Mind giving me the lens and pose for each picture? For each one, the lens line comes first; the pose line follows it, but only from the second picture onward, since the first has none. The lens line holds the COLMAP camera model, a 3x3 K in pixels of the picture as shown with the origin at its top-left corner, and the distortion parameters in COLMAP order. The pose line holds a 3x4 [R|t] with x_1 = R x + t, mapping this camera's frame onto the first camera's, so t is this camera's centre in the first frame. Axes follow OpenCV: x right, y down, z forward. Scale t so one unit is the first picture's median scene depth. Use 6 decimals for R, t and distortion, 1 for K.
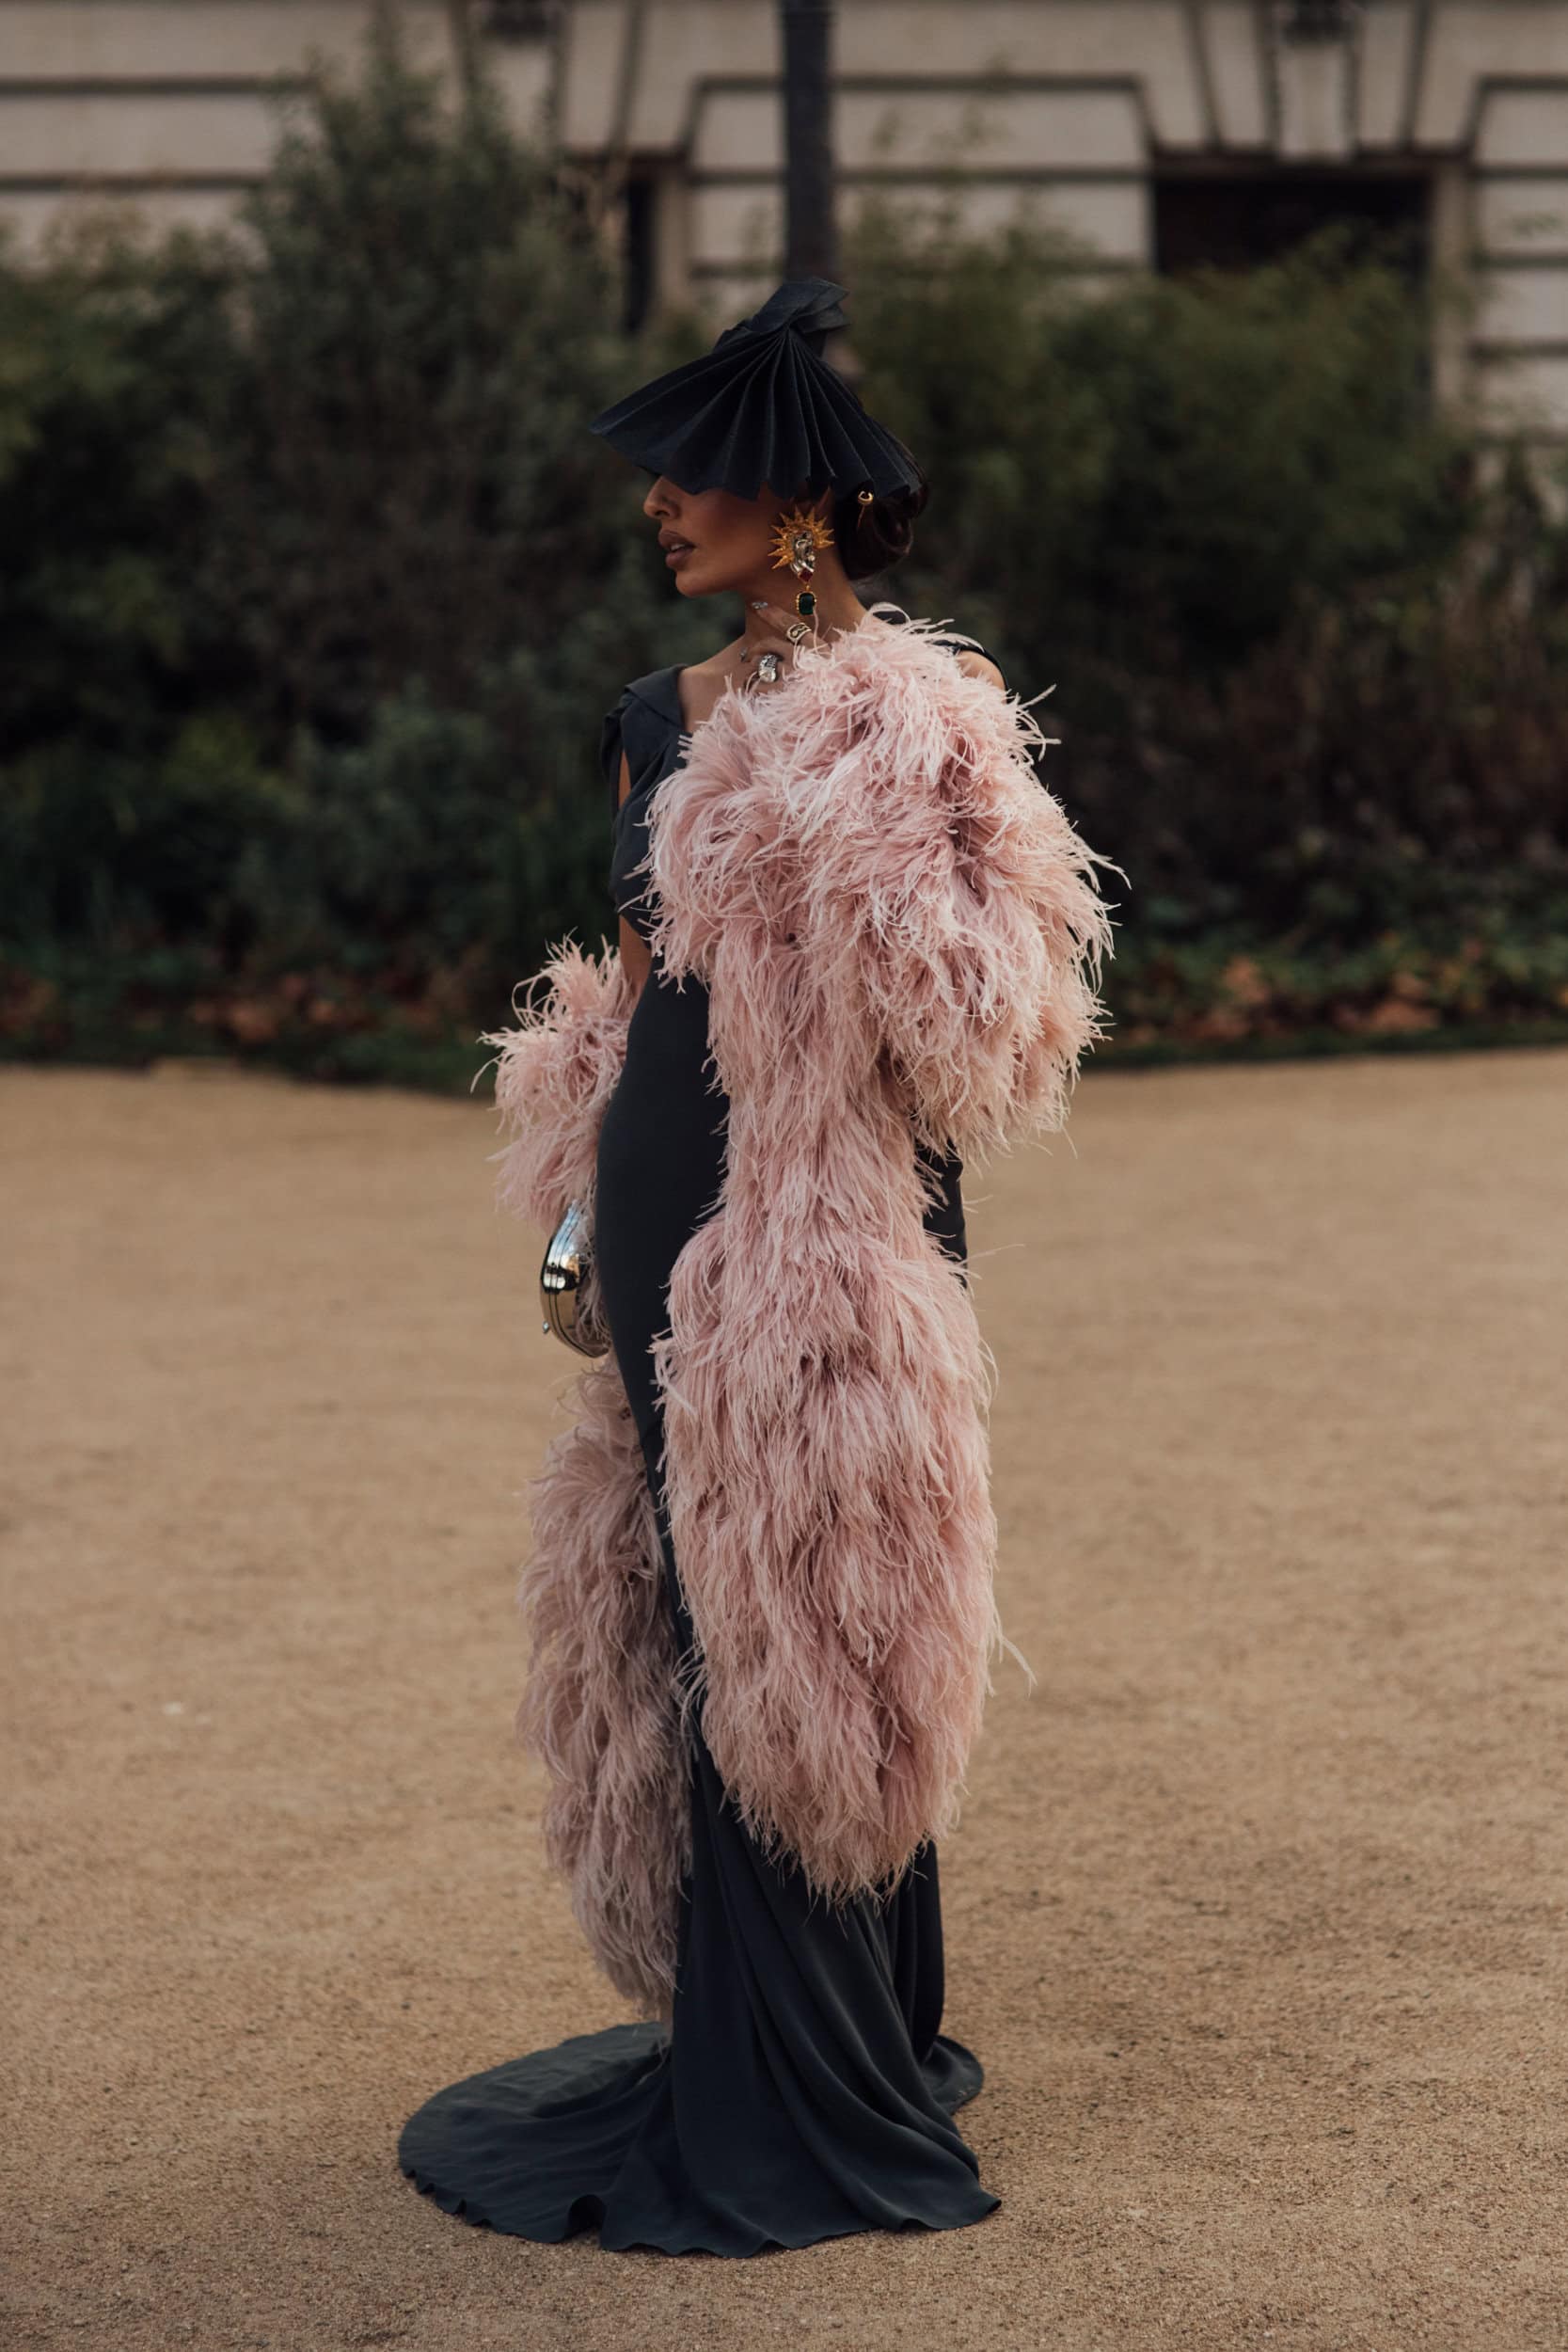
lens RADIAL K [[5708.7, 0, 784.0], [0, 5708.7, 1176.0], [0, 0, 1]] dist [0.034763, -1.030629]
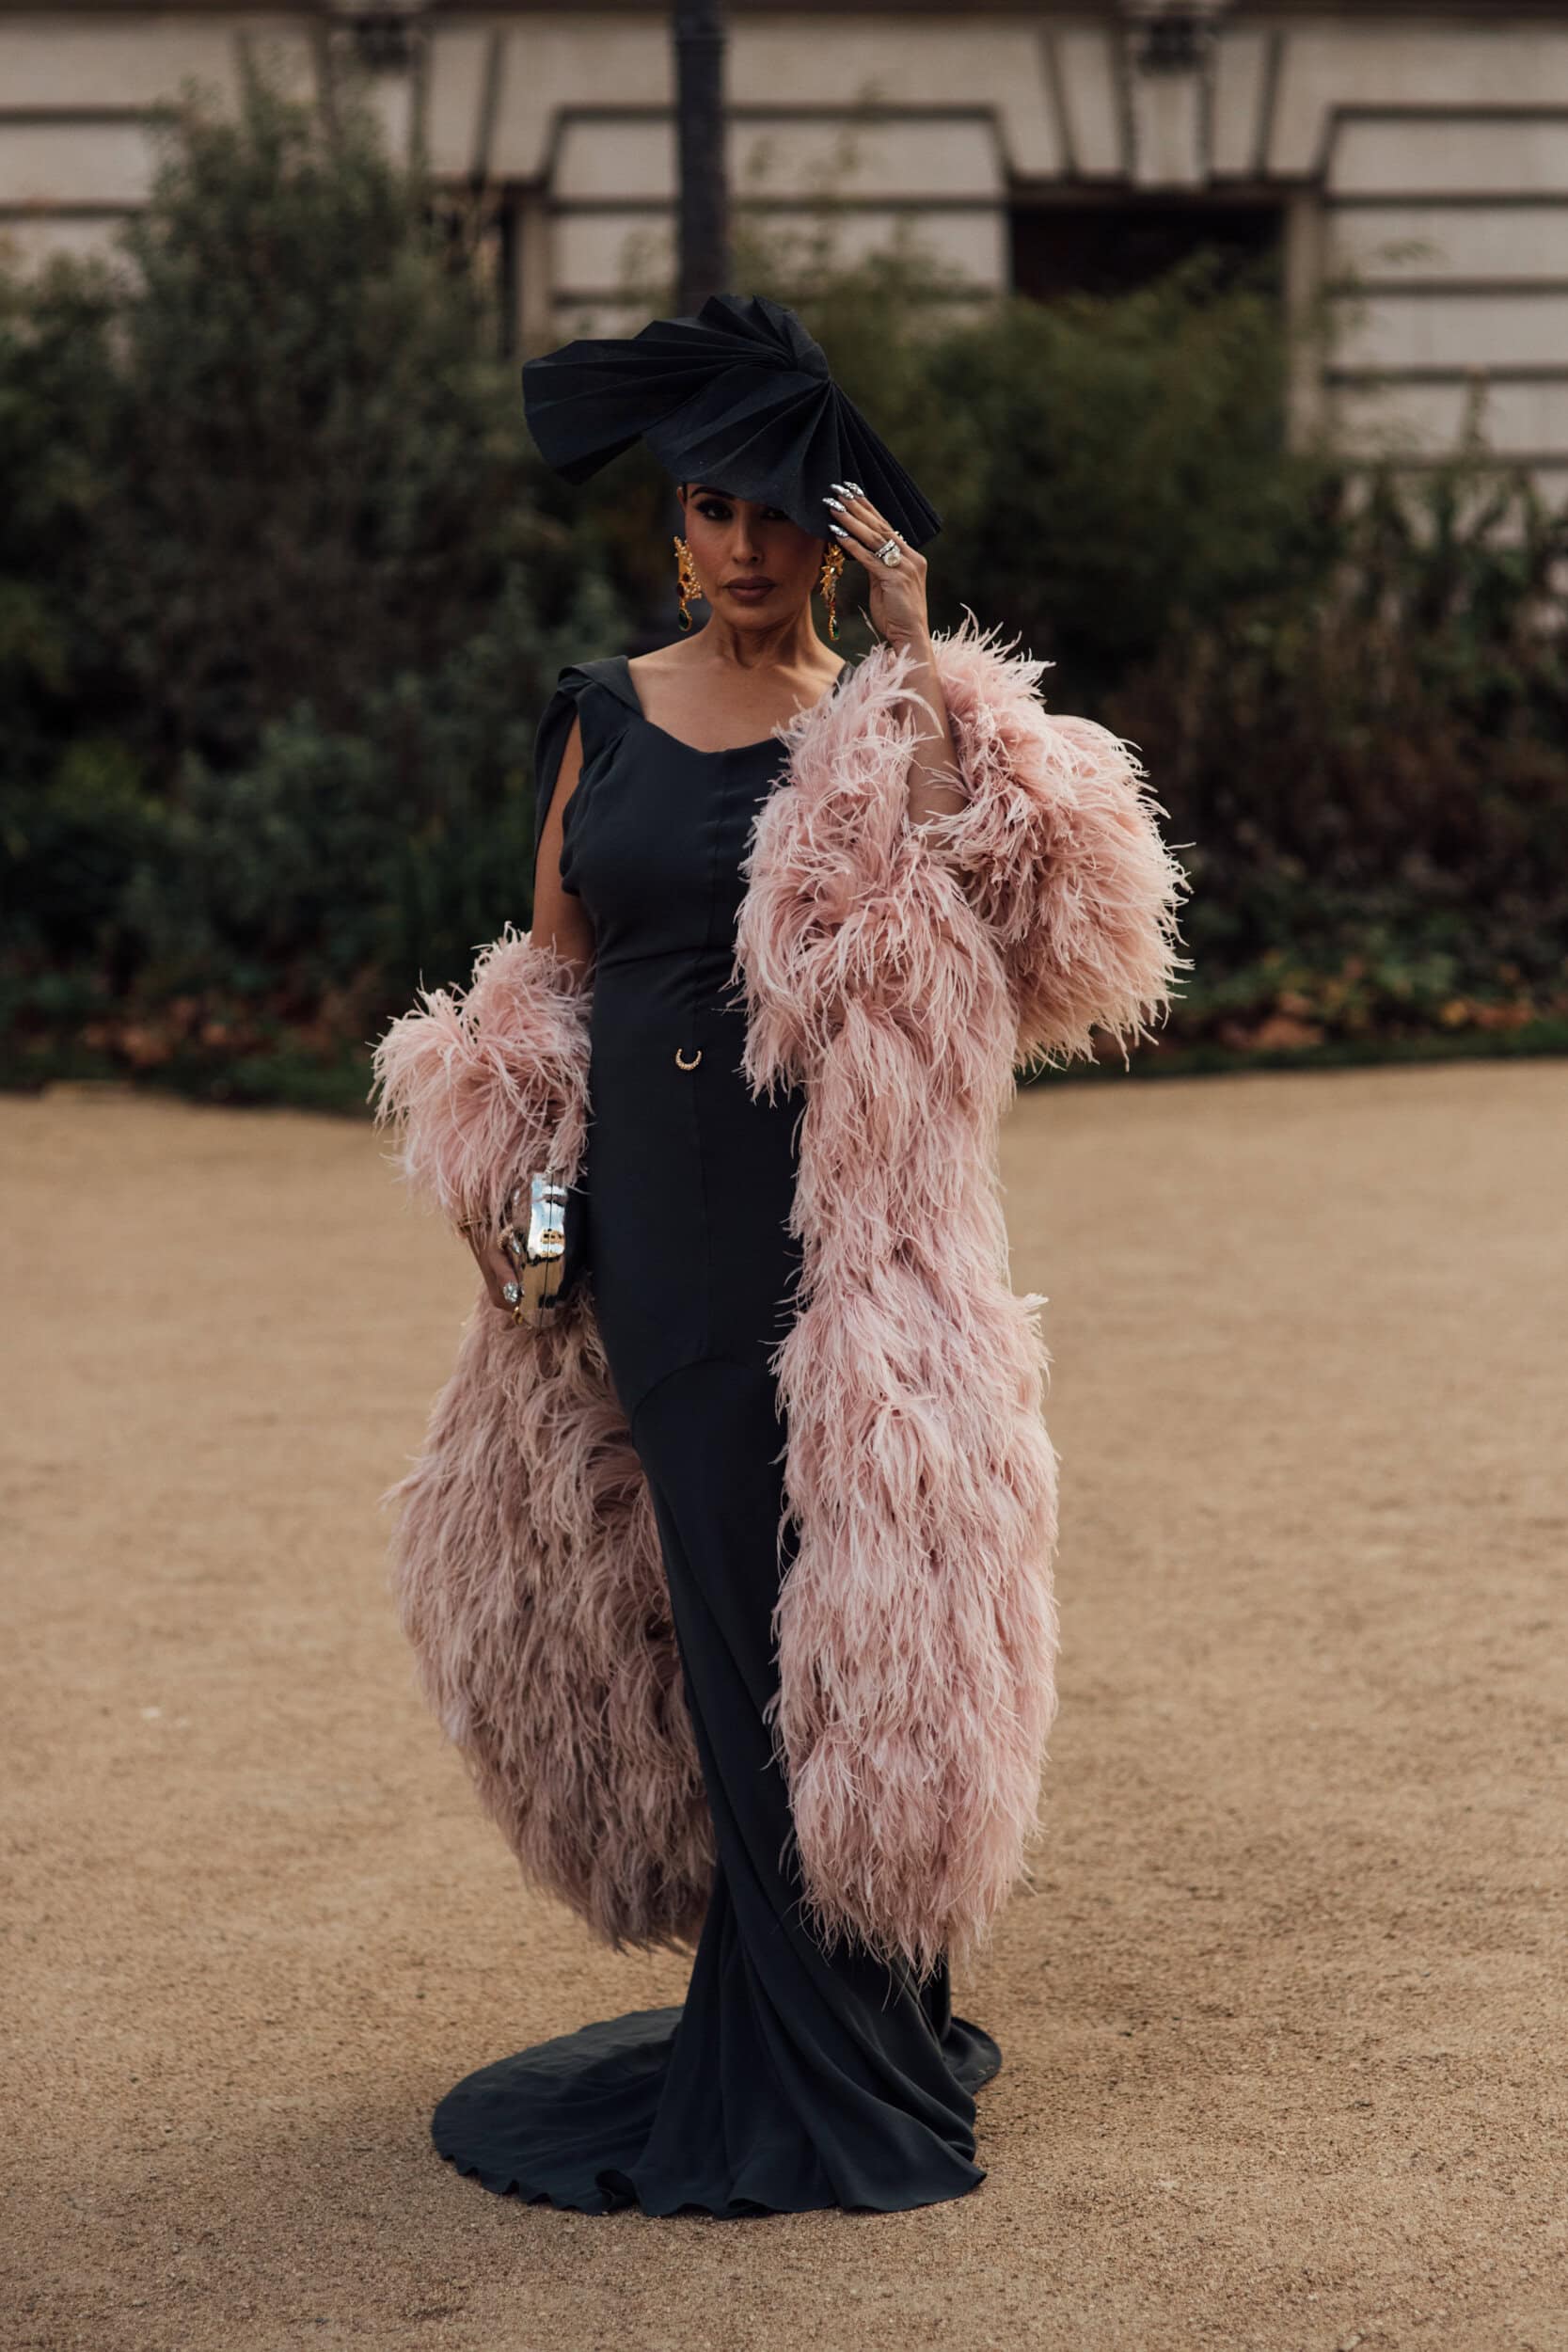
lens RADIAL K [[5708.7, 0, 784.0], [0, 5708.7, 1176.0], [0, 0, 1]] dist [0.034763, -1.030629]
pose [[0.999460, -0.006077, 0.032303, -0.026809], [0.006264, 0.999964, -0.005717, 0.004880], [-0.032267, 0.005916, 0.999462, -0.012122]]
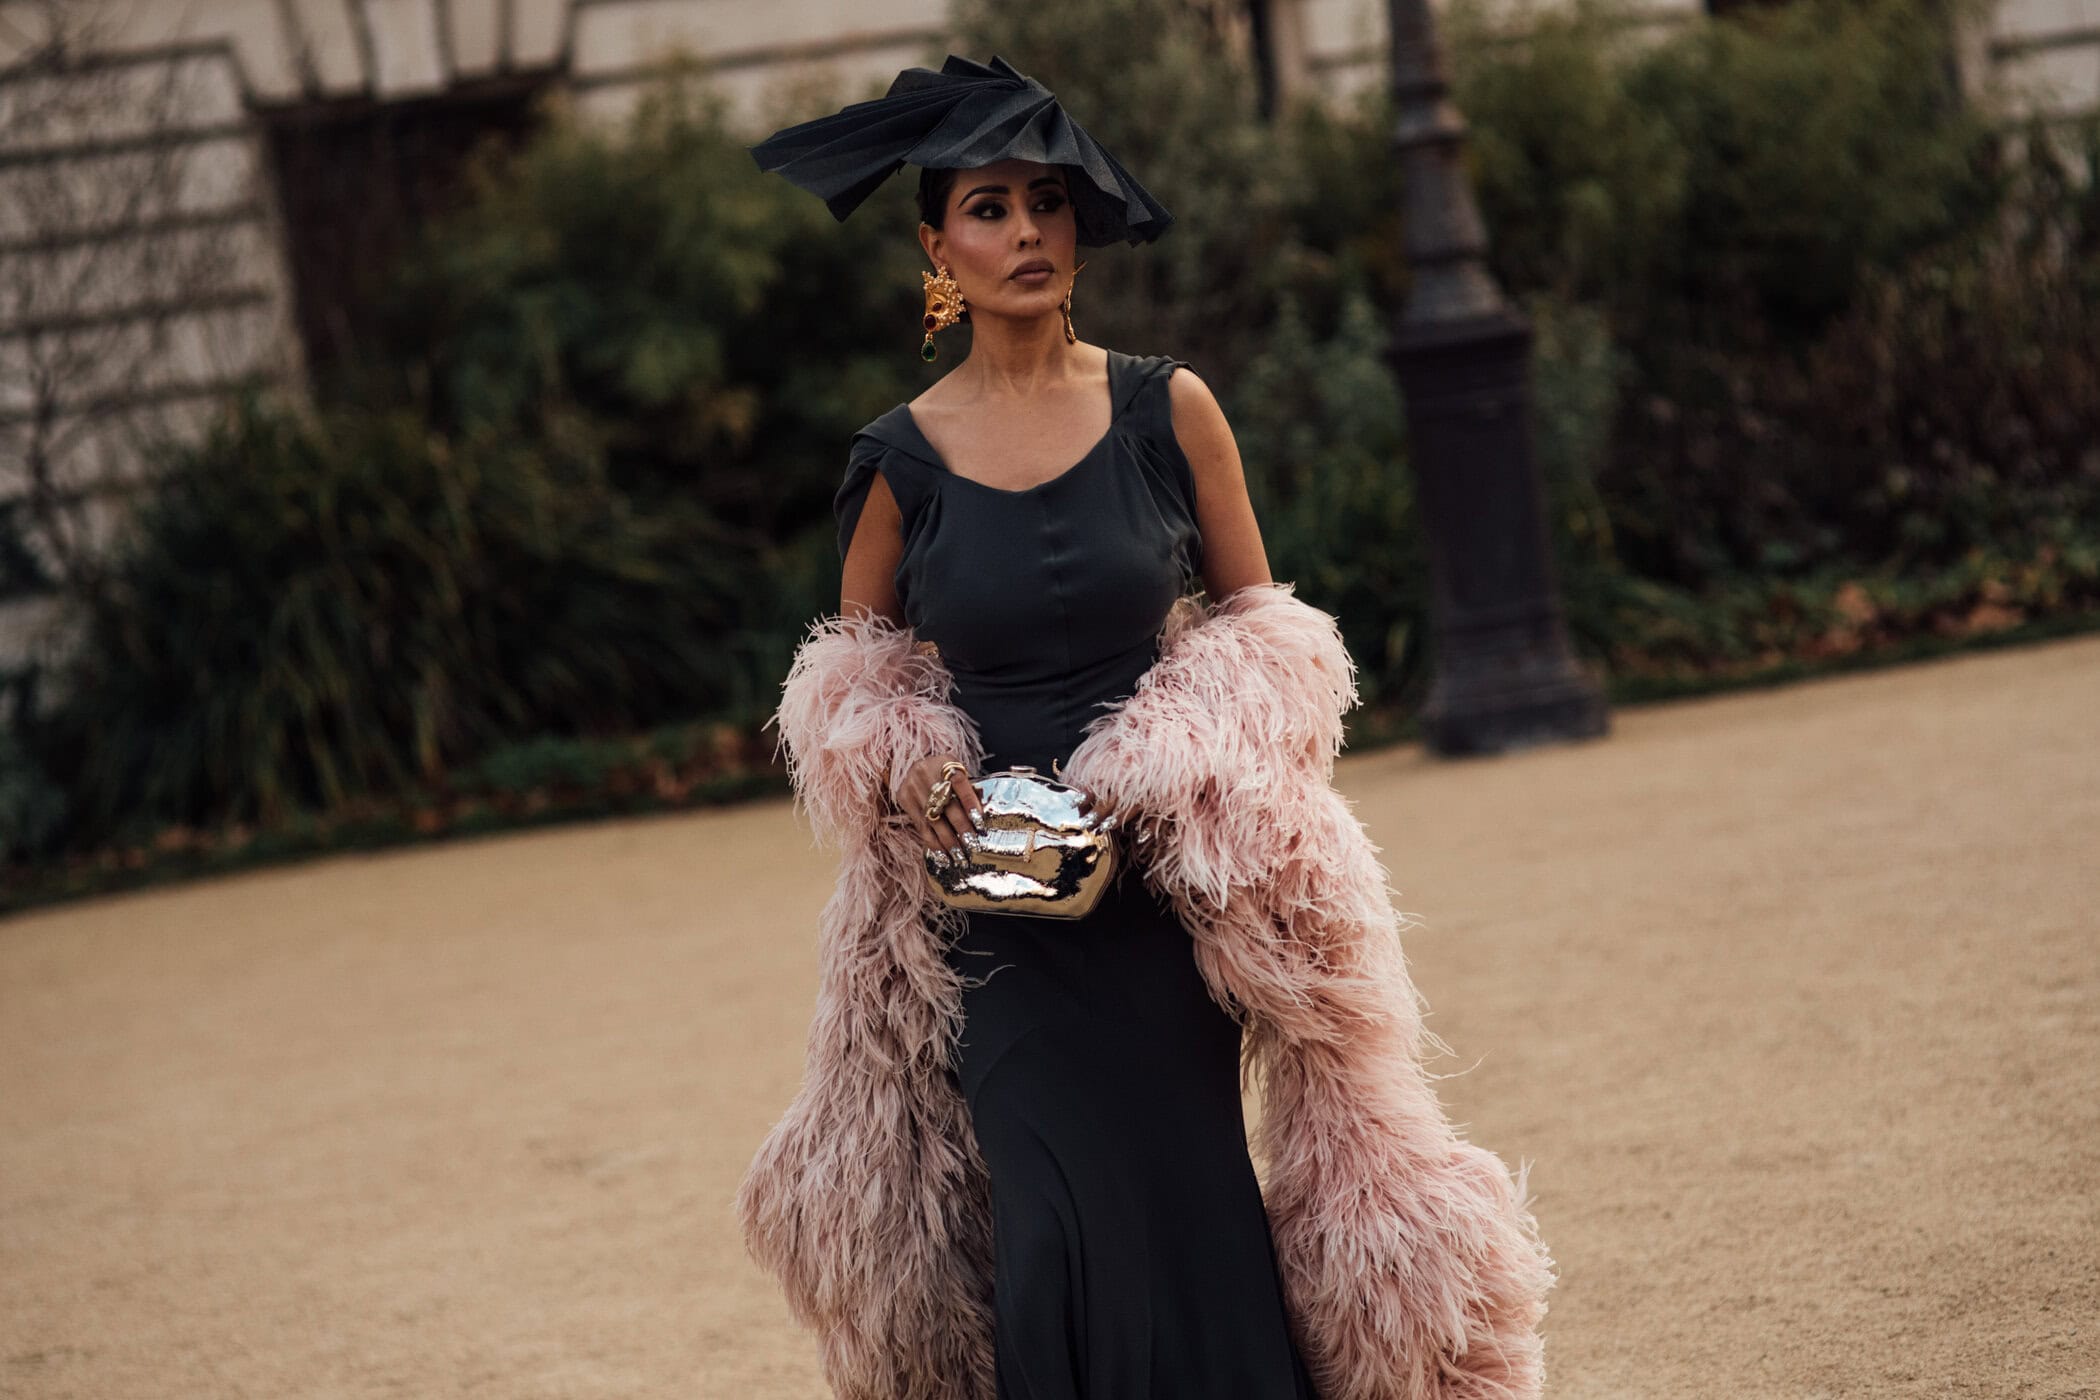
lens RADIAL K [[5124.3, 0, 1050.0], [0, 5124.3, 700.0], [0, 0, 1]] dist [-0.032913, -0.436141]
pose [[0.990209, -0.115459, -0.078450, -0.004196], [0.112421, 0.992768, -0.042110, 0.021951], [0.082744, 0.032878, 0.996028, -0.106097]]
